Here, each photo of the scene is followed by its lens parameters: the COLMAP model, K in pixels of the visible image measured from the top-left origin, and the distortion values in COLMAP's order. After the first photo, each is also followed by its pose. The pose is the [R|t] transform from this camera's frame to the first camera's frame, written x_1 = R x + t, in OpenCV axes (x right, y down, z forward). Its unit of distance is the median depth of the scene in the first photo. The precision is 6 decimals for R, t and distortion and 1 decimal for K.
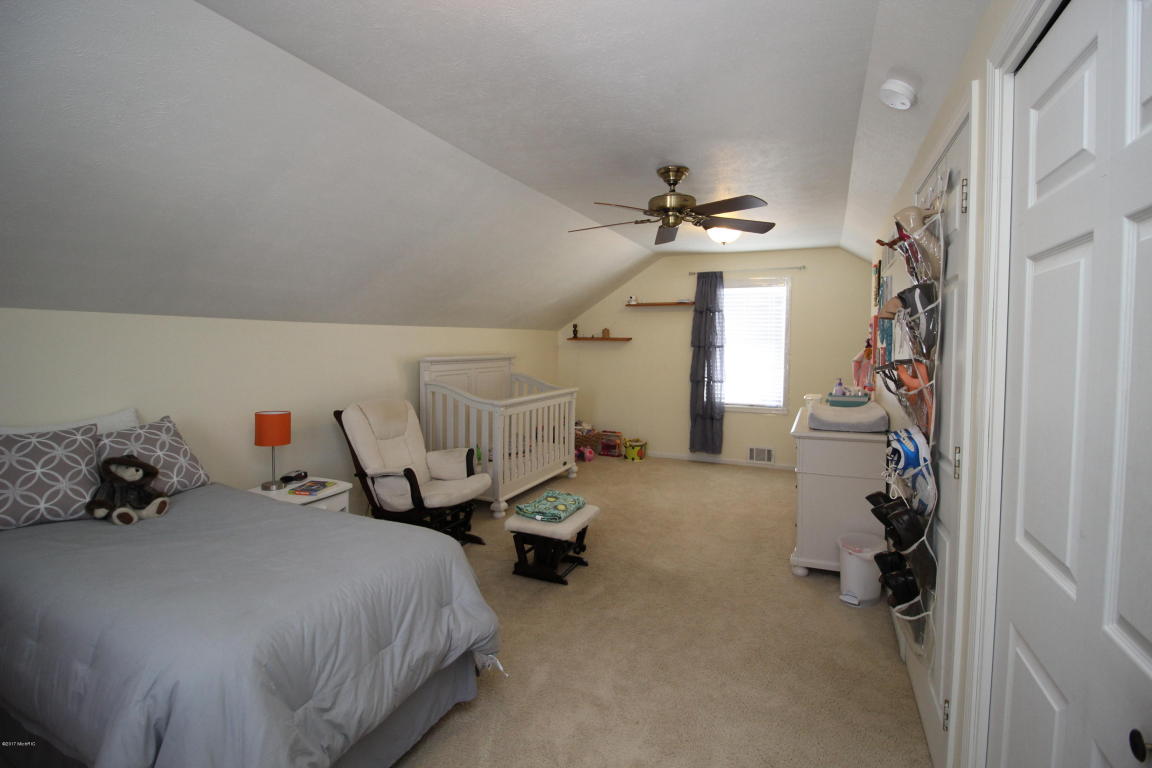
lens RADIAL K [[534.0, 0, 580.4], [0, 534.0, 374.2], [0, 0, 1]] dist [-0.000656, -0.011033]
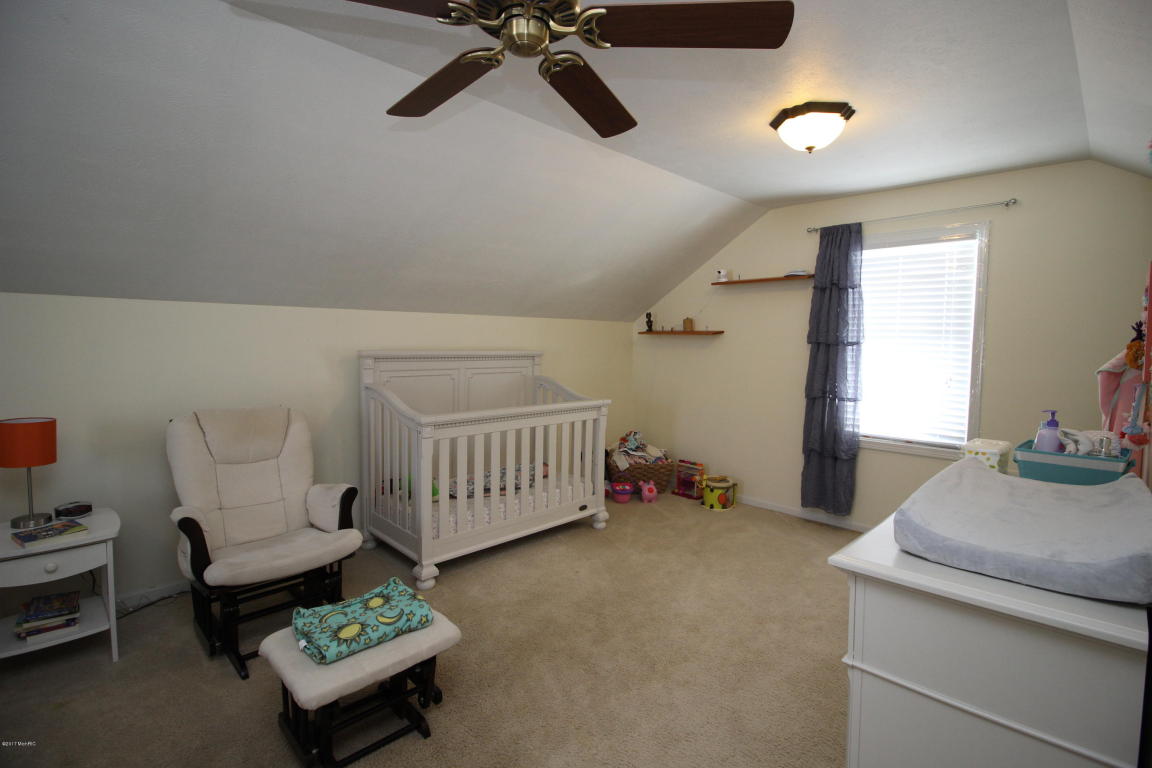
lens RADIAL K [[534.0, 0, 580.4], [0, 534.0, 374.2], [0, 0, 1]] dist [-0.000656, -0.011033]
pose [[0.933010, 0.029071, -0.358673, 0.187982], [-0.030584, 0.999531, 0.001455, -0.007286], [0.358547, 0.009613, 0.933462, 0.304975]]
